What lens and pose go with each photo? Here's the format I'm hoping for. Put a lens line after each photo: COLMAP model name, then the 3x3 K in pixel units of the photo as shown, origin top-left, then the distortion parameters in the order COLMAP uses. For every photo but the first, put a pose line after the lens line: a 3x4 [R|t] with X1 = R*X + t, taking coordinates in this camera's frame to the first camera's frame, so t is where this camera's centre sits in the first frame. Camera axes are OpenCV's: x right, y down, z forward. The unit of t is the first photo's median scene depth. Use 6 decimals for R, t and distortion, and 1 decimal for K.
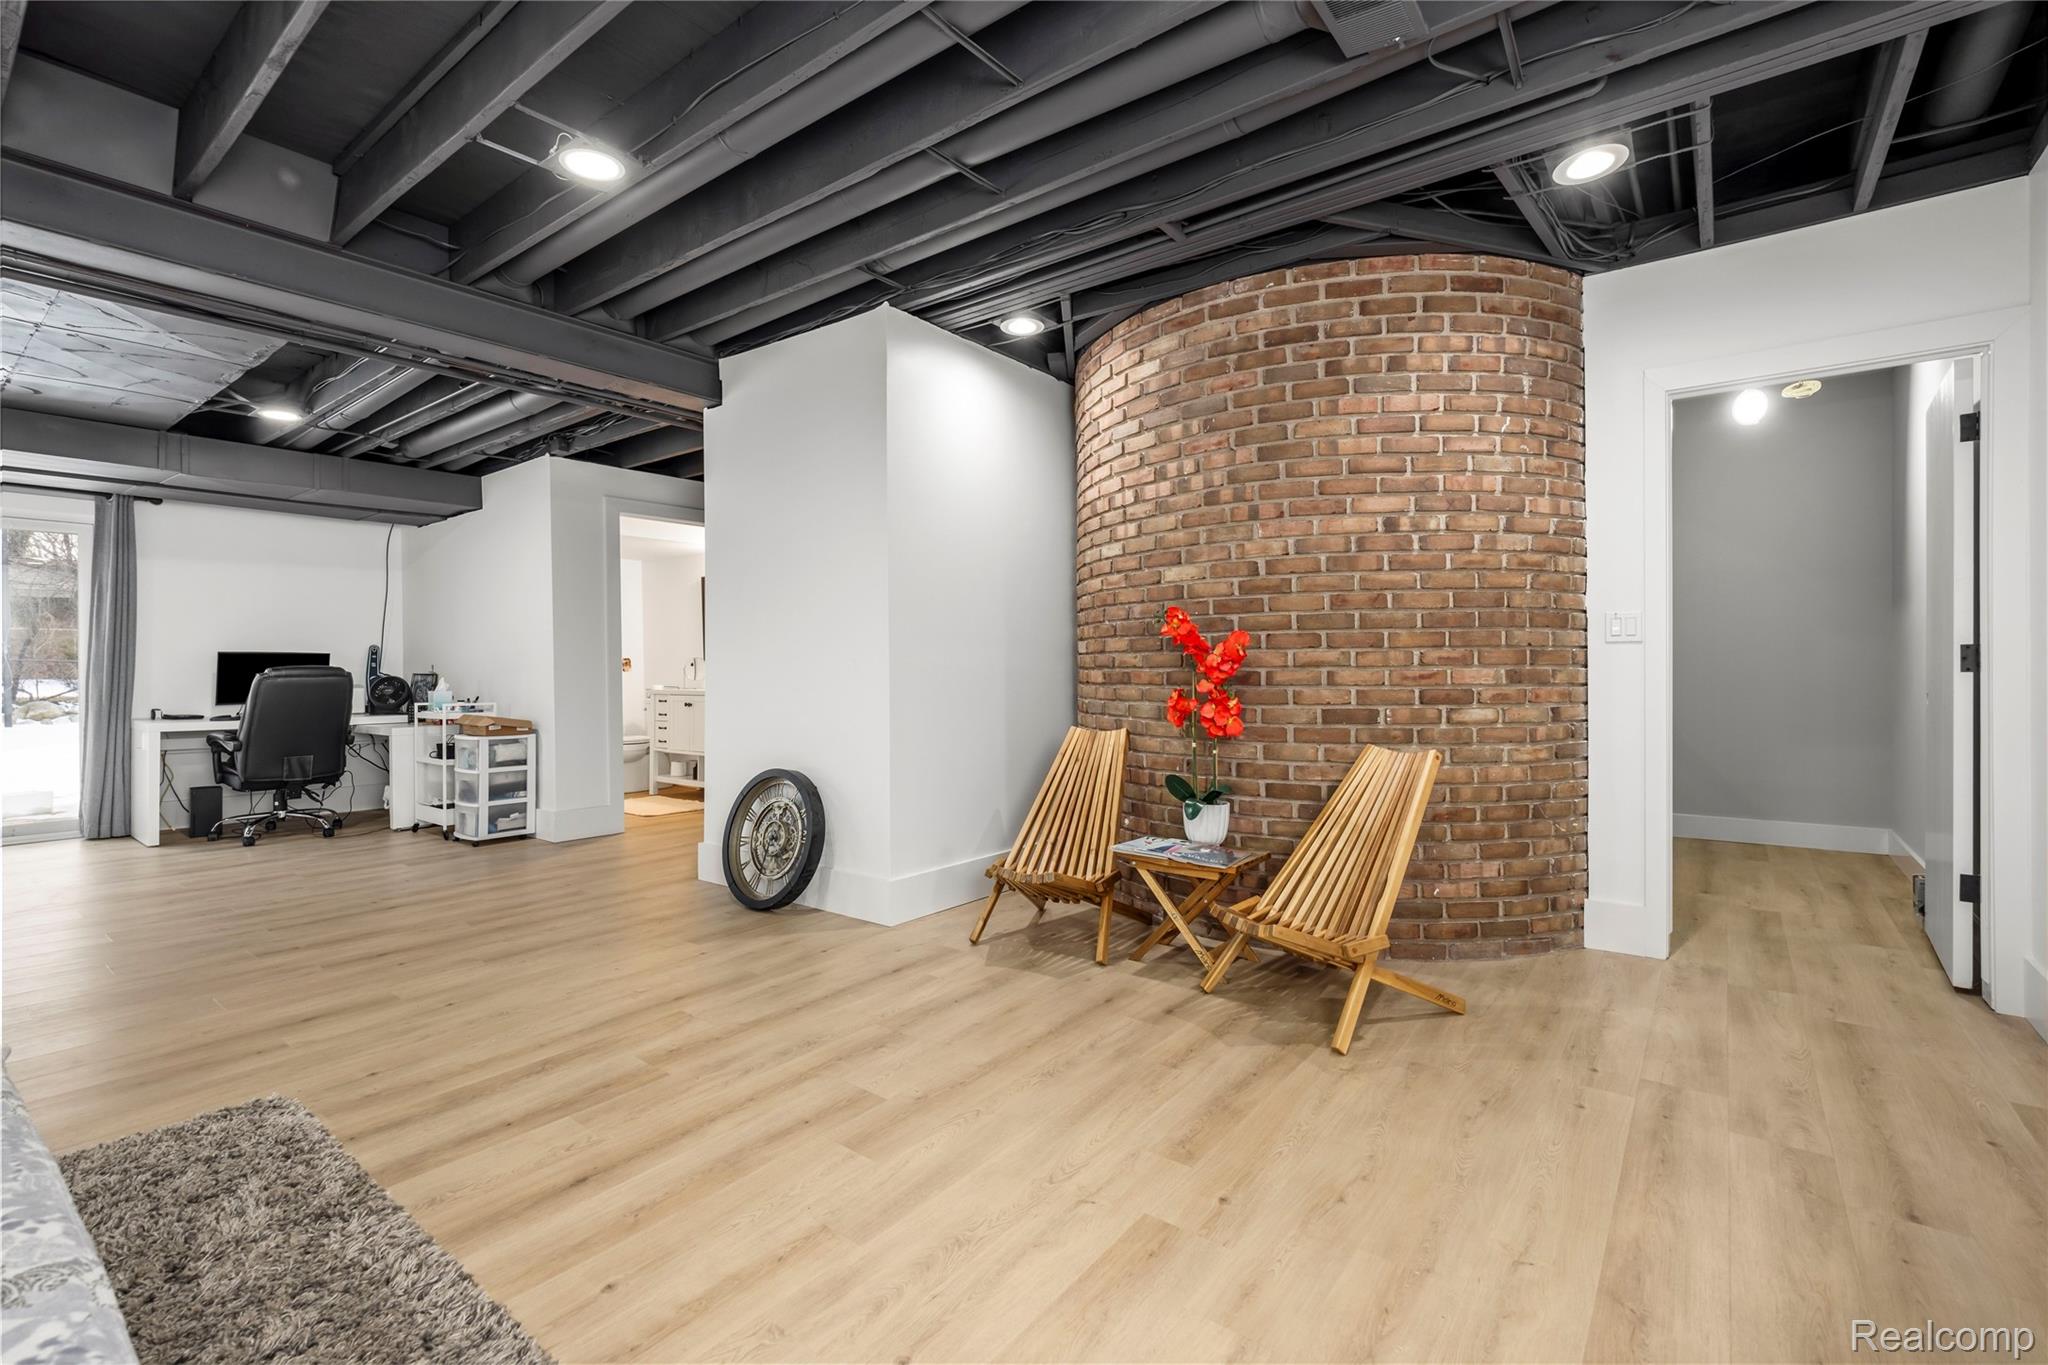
lens RADIAL K [[906.2, 0, 1020.5], [0, 906.2, 669.0], [0, 0, 1]] dist [-0.001486, -0.000089]
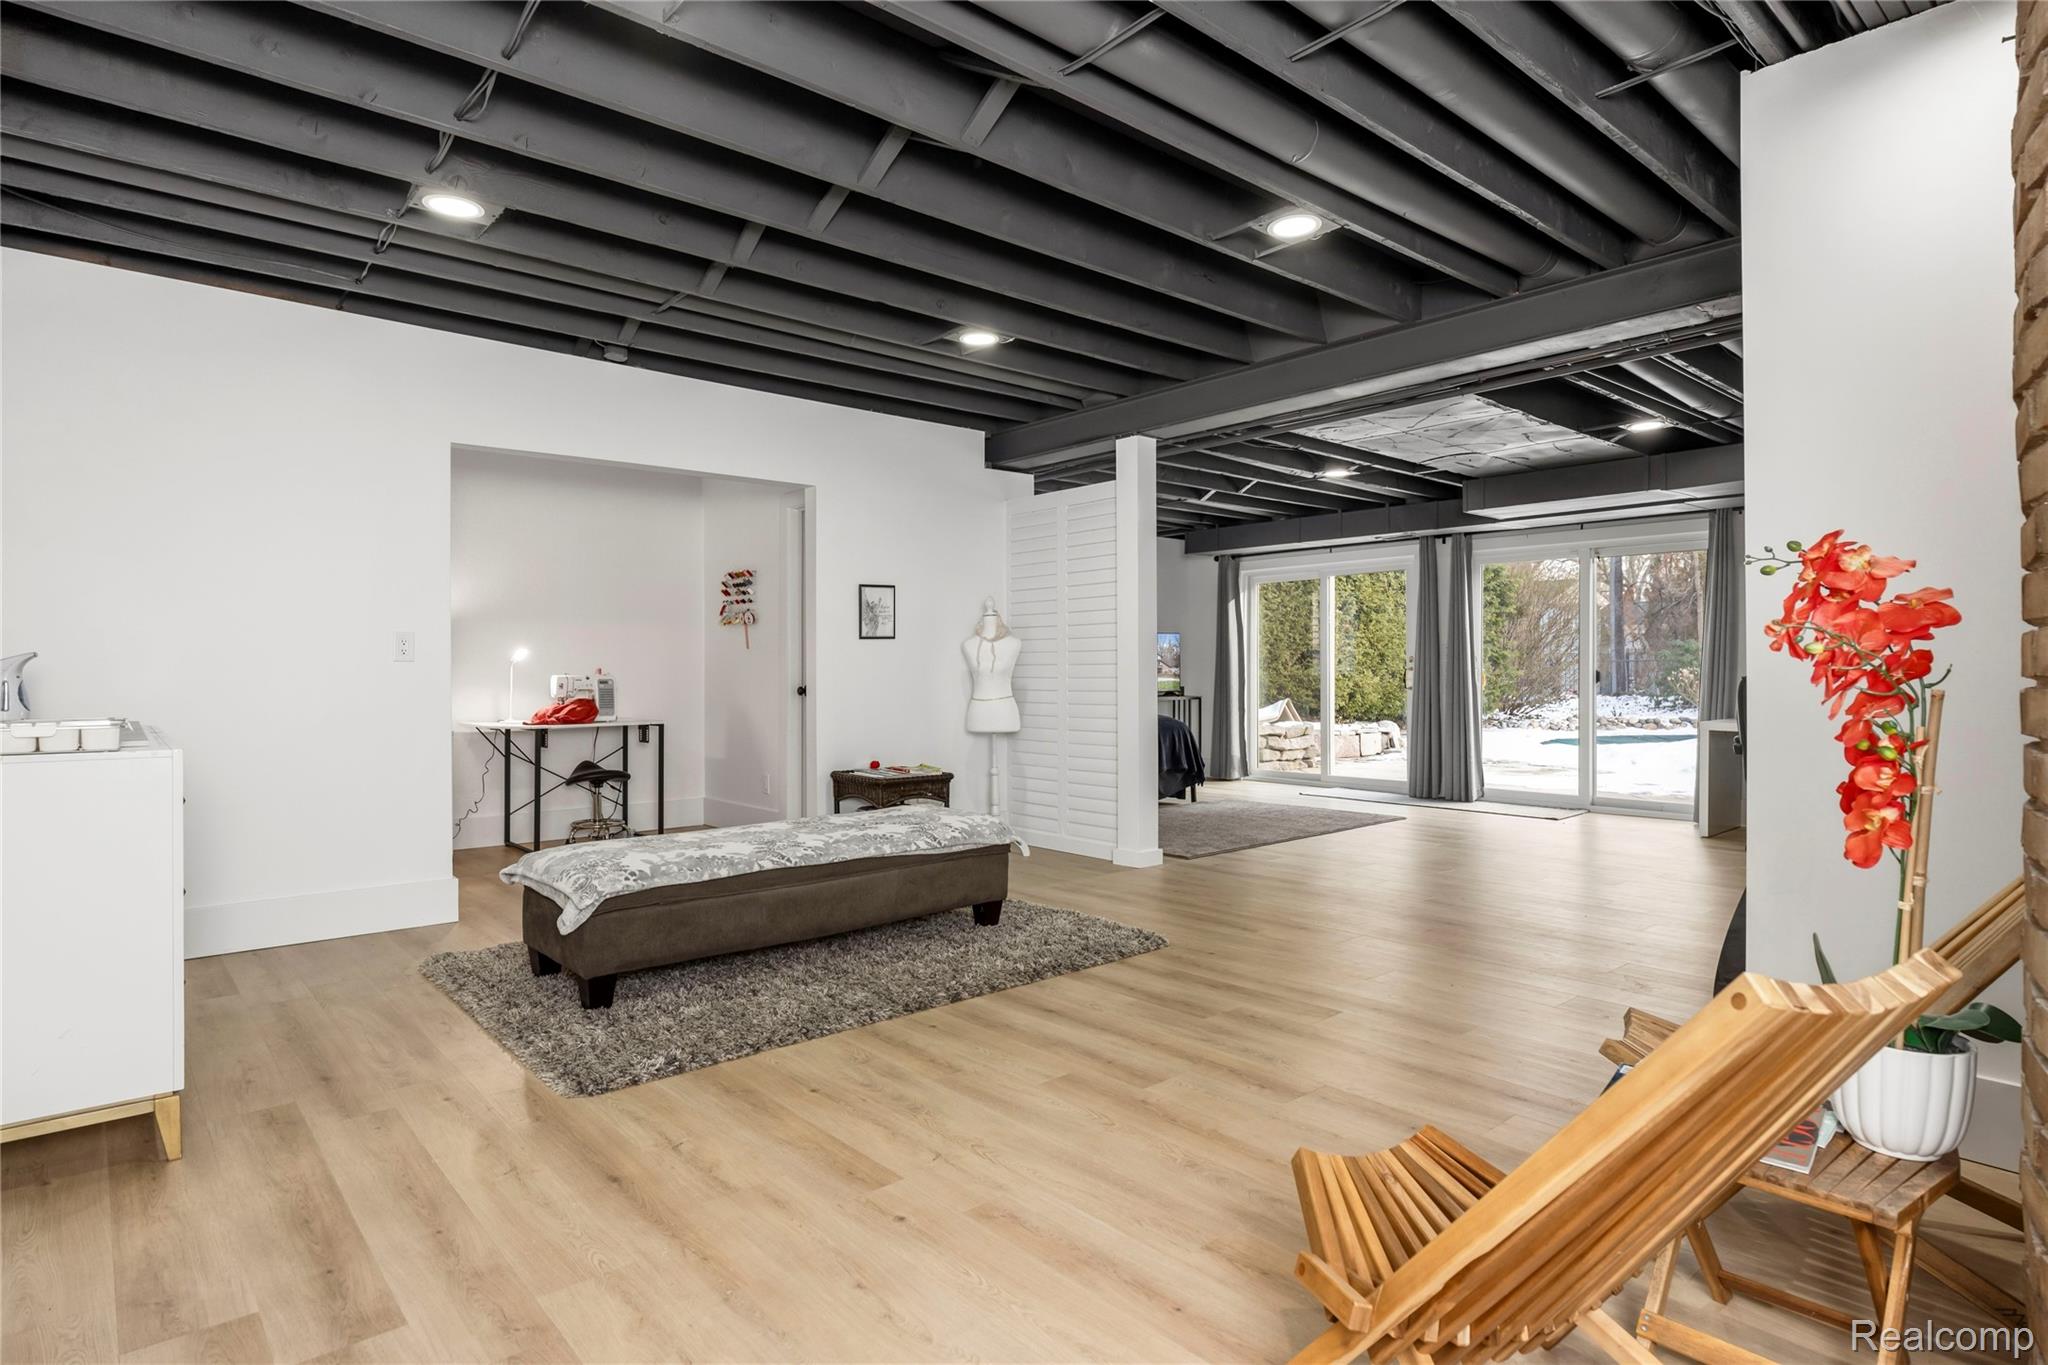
lens RADIAL K [[1081.7, 0, 1020.1], [0, 1081.7, 681.3], [0, 0, 1]] dist [-0.001804, -0.000185]
pose [[-0.200197, 0.012252, -0.979679, 1.154508], [0.000509, 0.999923, 0.012401, -0.007716], [0.979755, 0.001984, -0.200188, 1.175049]]
